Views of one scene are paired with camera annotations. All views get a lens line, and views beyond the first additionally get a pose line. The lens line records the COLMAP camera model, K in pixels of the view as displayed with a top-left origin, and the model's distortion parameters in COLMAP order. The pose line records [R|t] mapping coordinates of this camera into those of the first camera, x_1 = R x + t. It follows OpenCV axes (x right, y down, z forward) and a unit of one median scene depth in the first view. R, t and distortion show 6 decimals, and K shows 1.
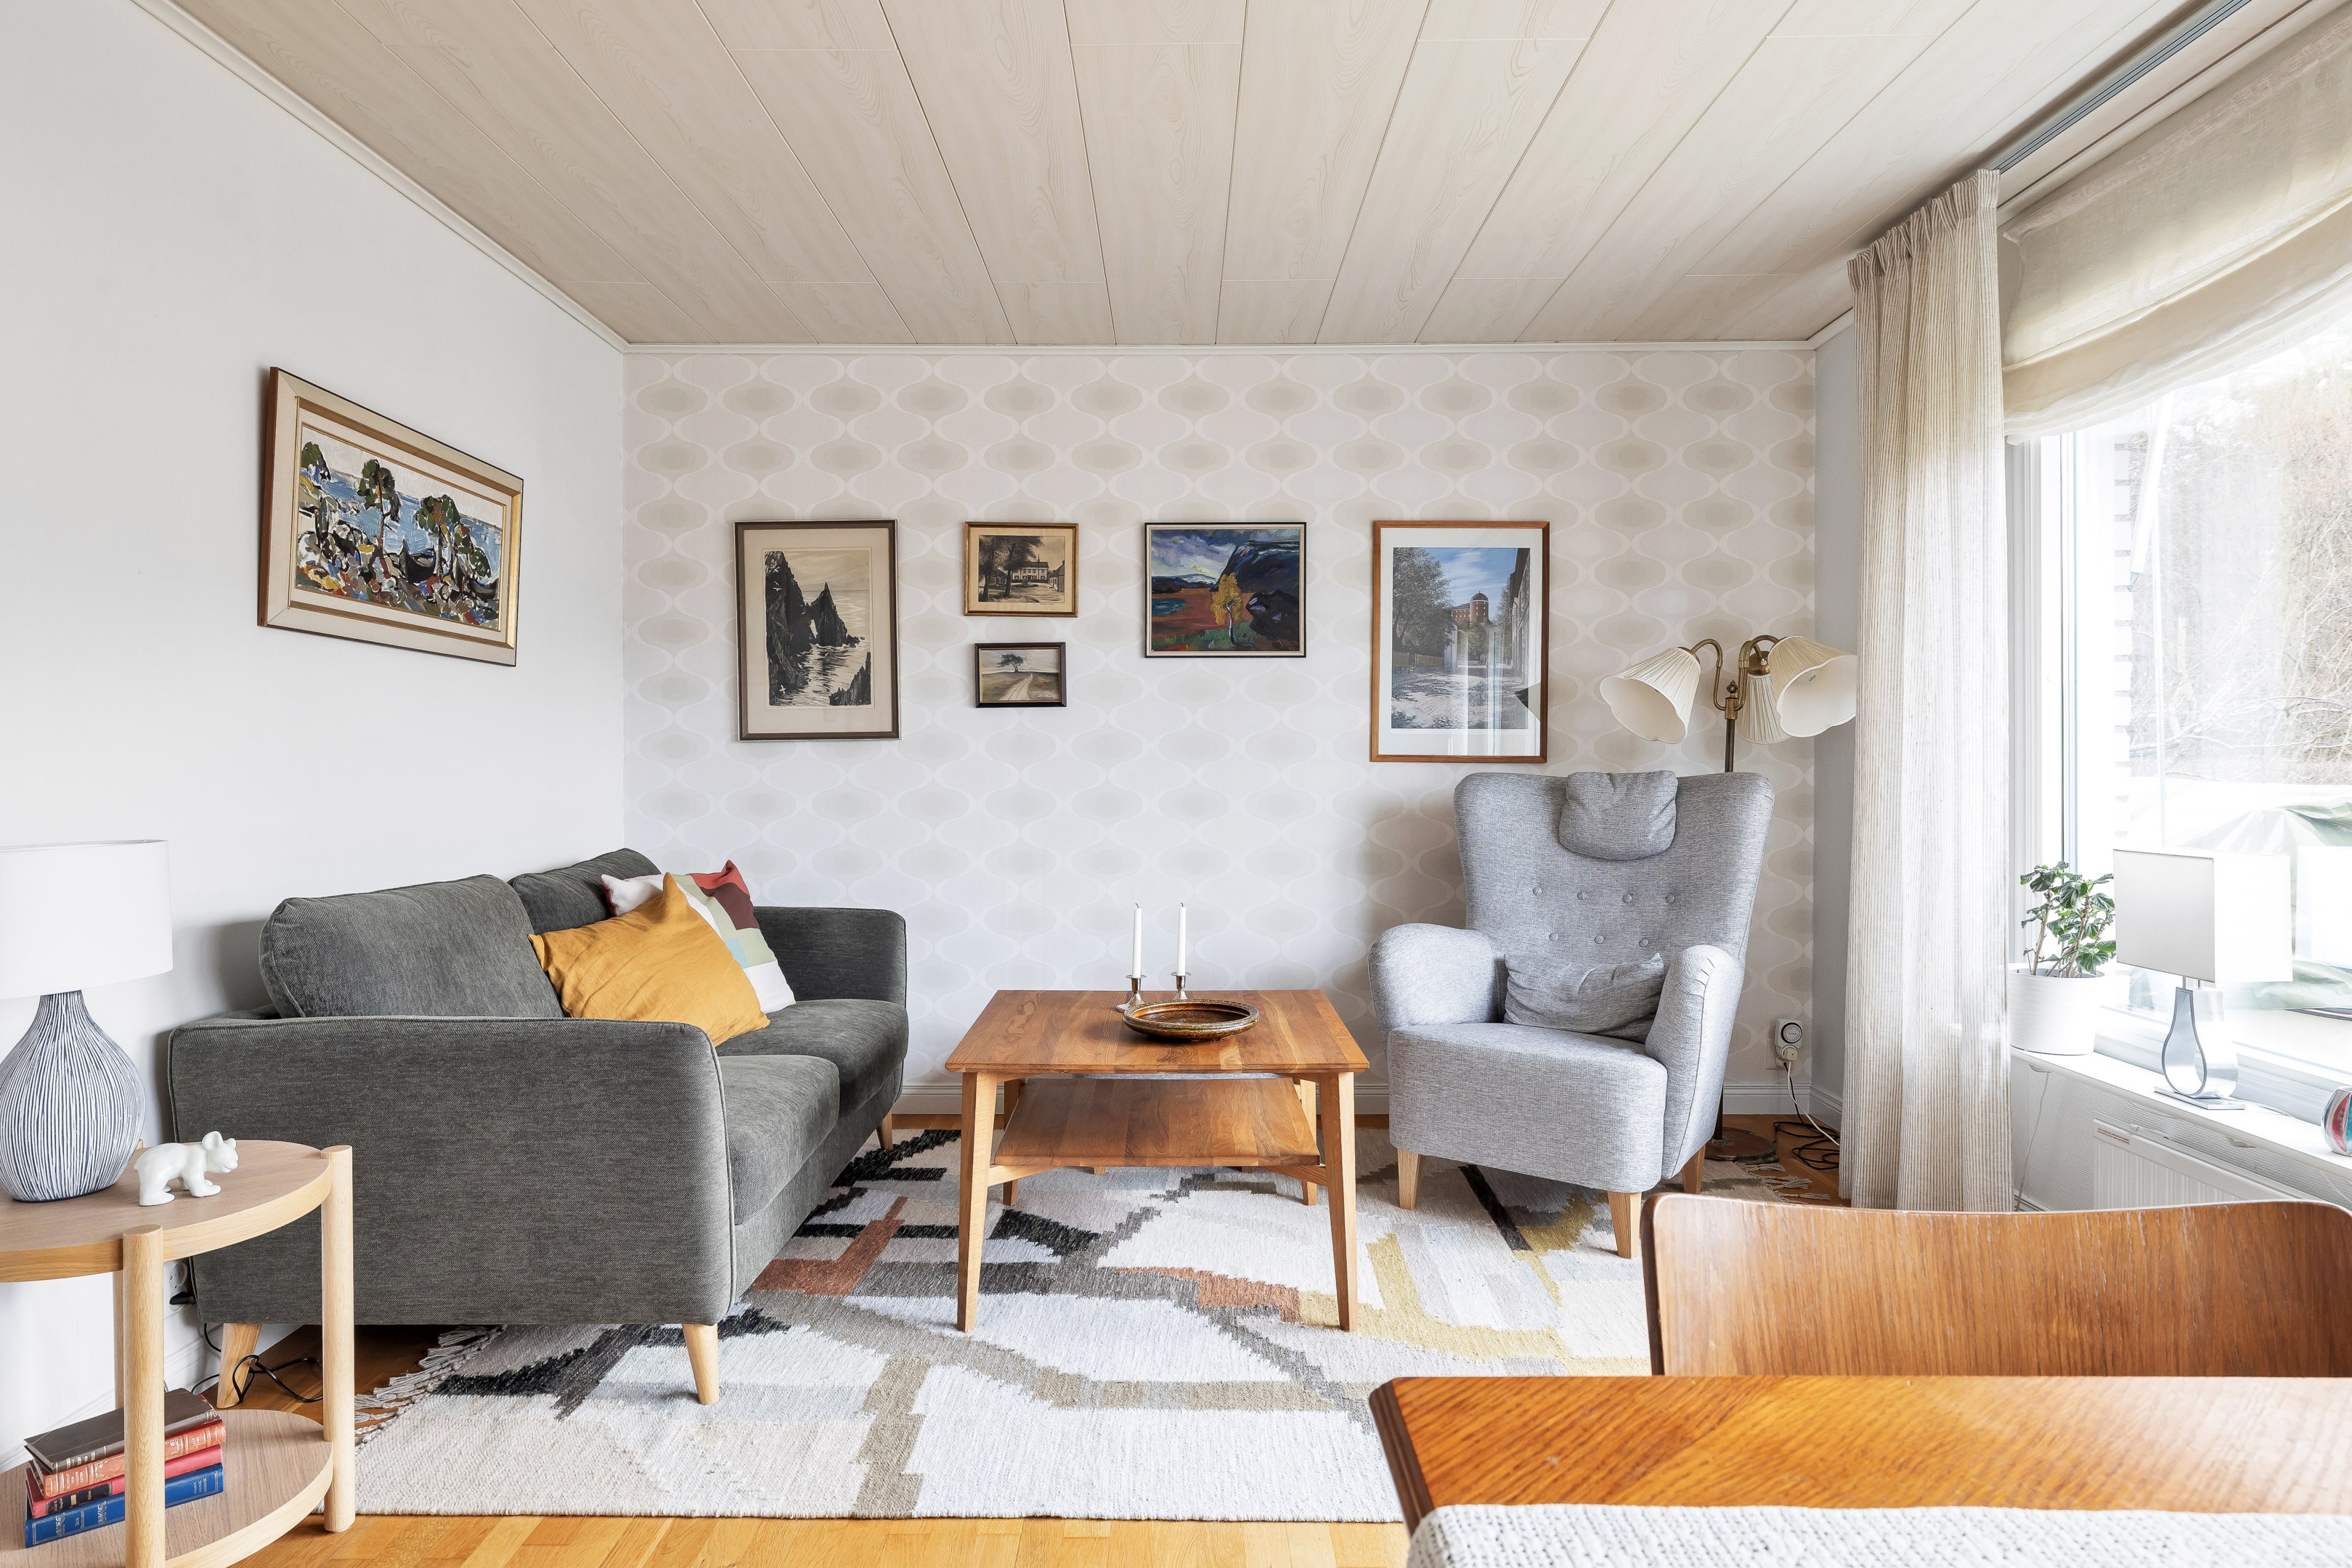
lens RADIAL K [[1381.5, 0, 1172.6], [0, 1381.5, 769.7], [0, 0, 1]] dist [0.005839, 0.000663]
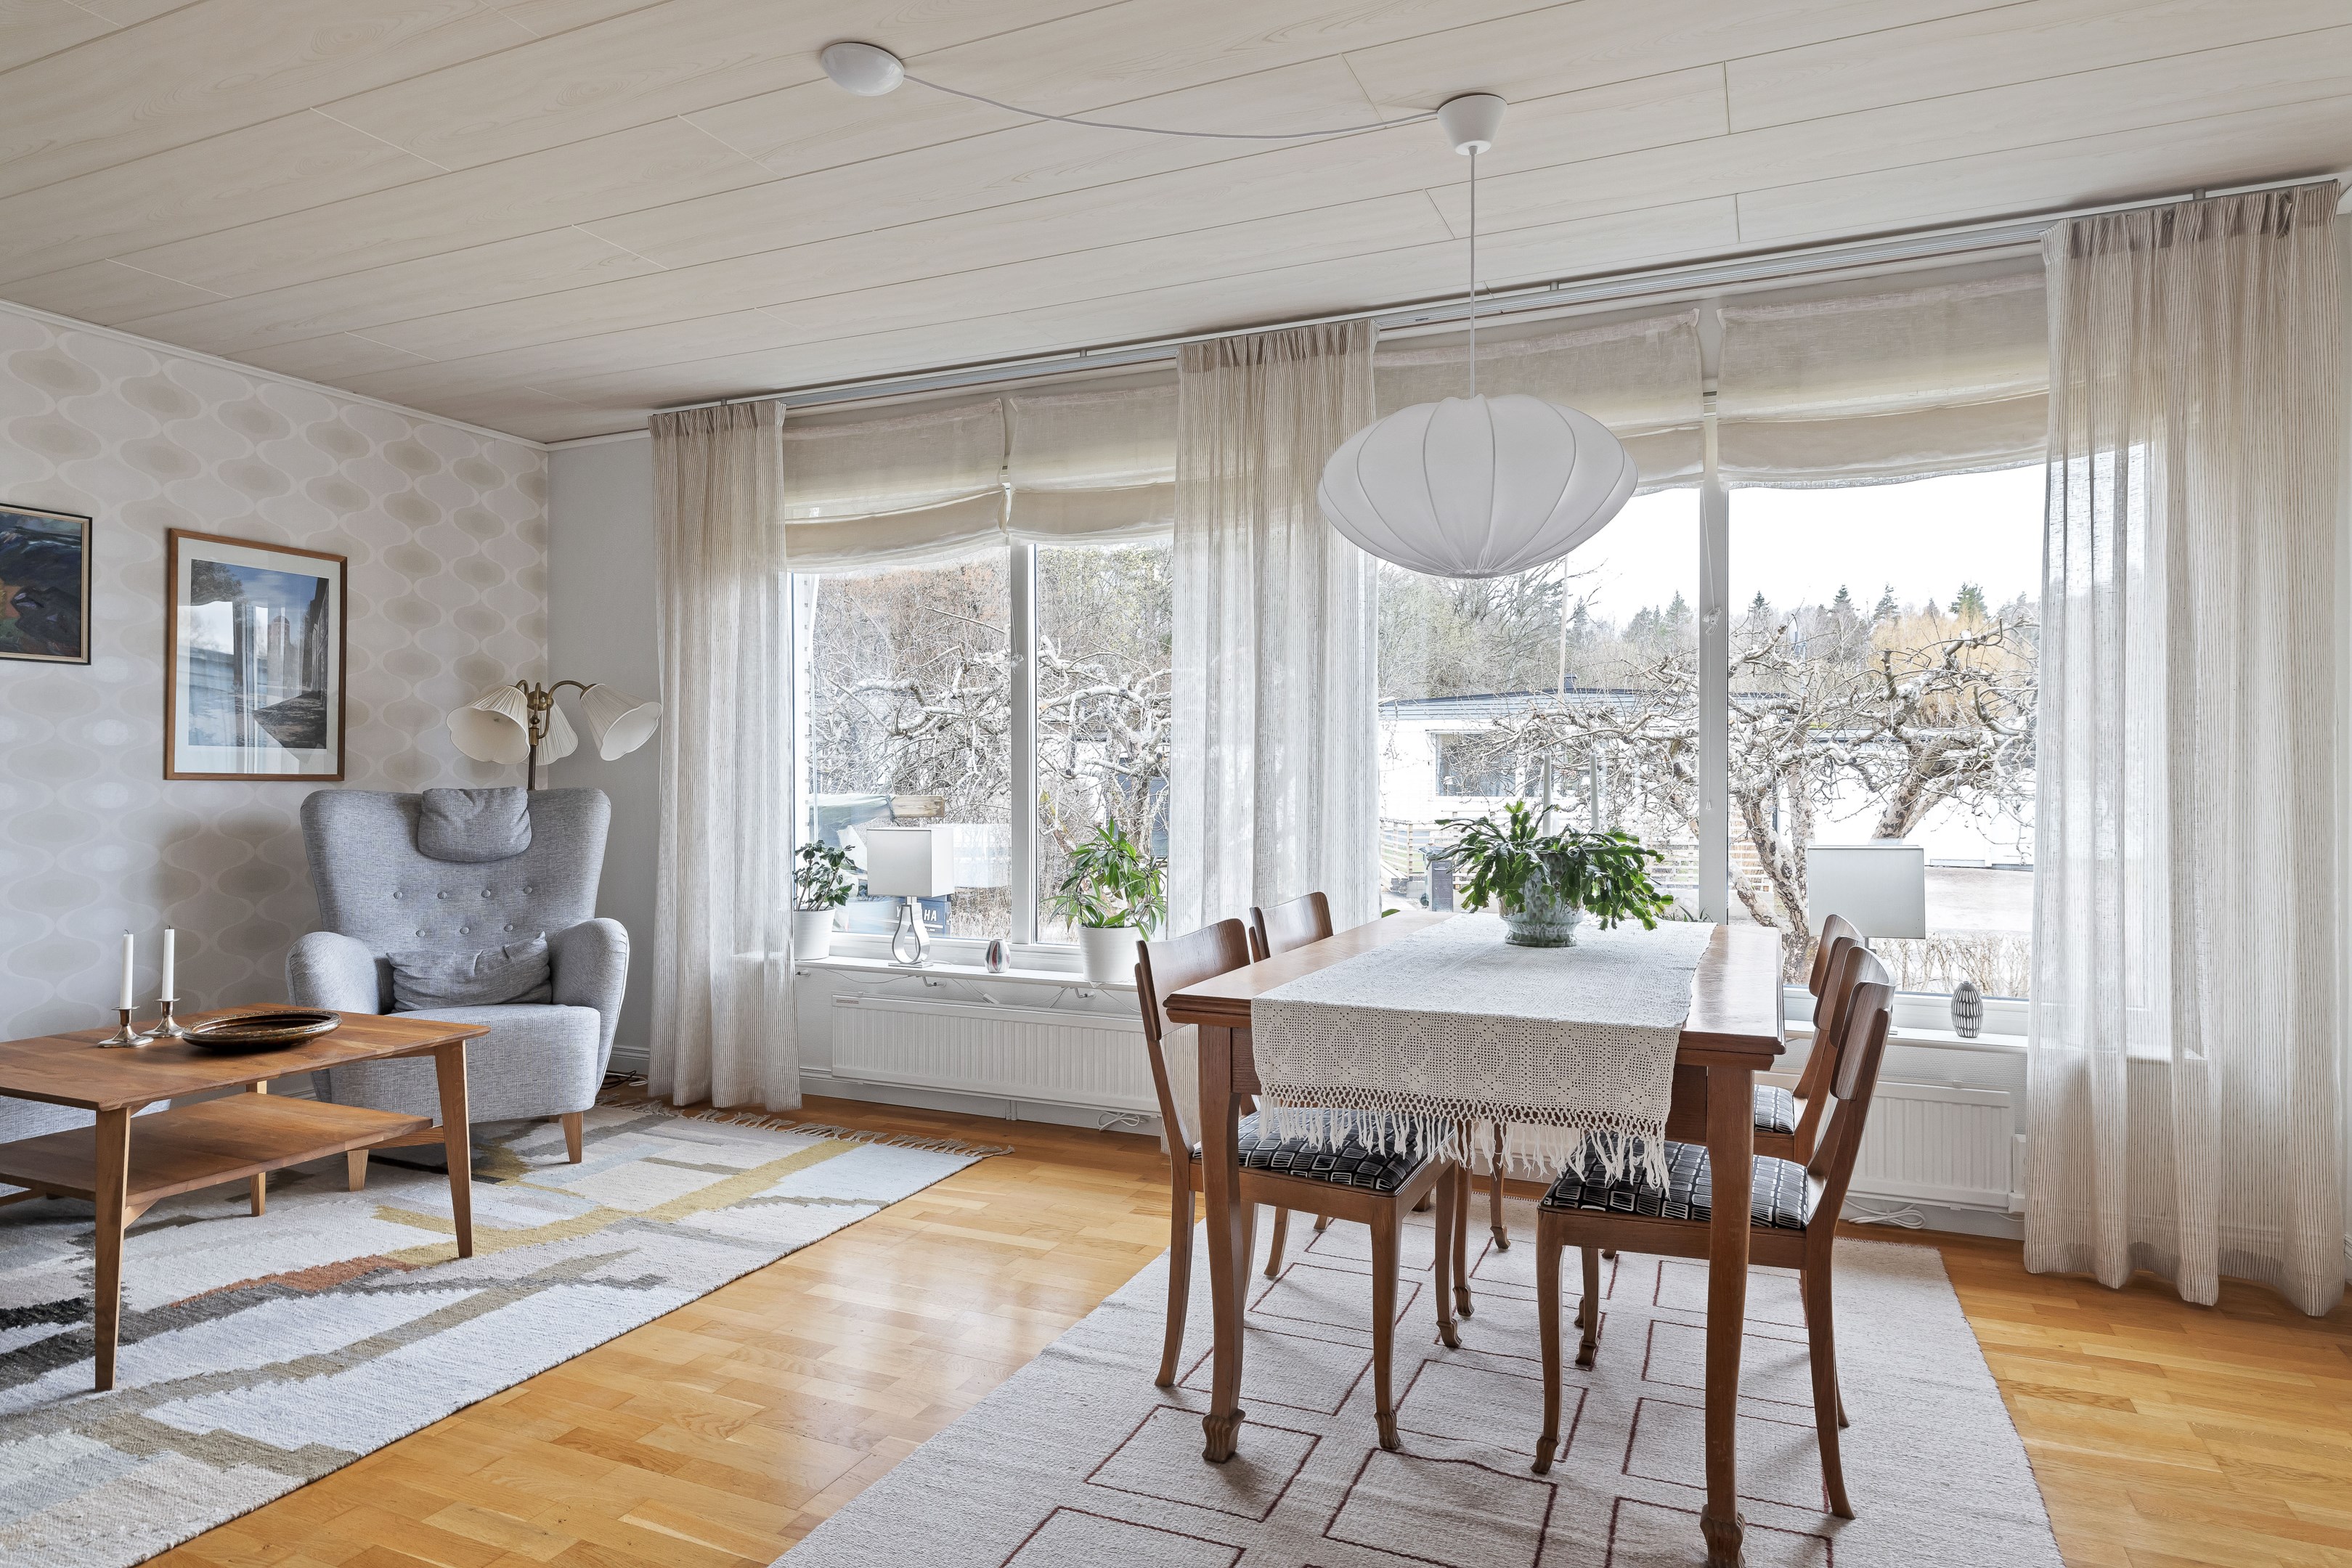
lens RADIAL K [[1381.5, 0, 1189.5], [0, 1381.5, 777.4], [0, 0, 1]] dist [0.005839, 0.000663]
pose [[0.388667, 0.002663, 0.921374, -0.527352], [0.009888, 0.999926, -0.007061, 0.007124], [-0.921325, 0.011855, 0.388612, -0.023990]]
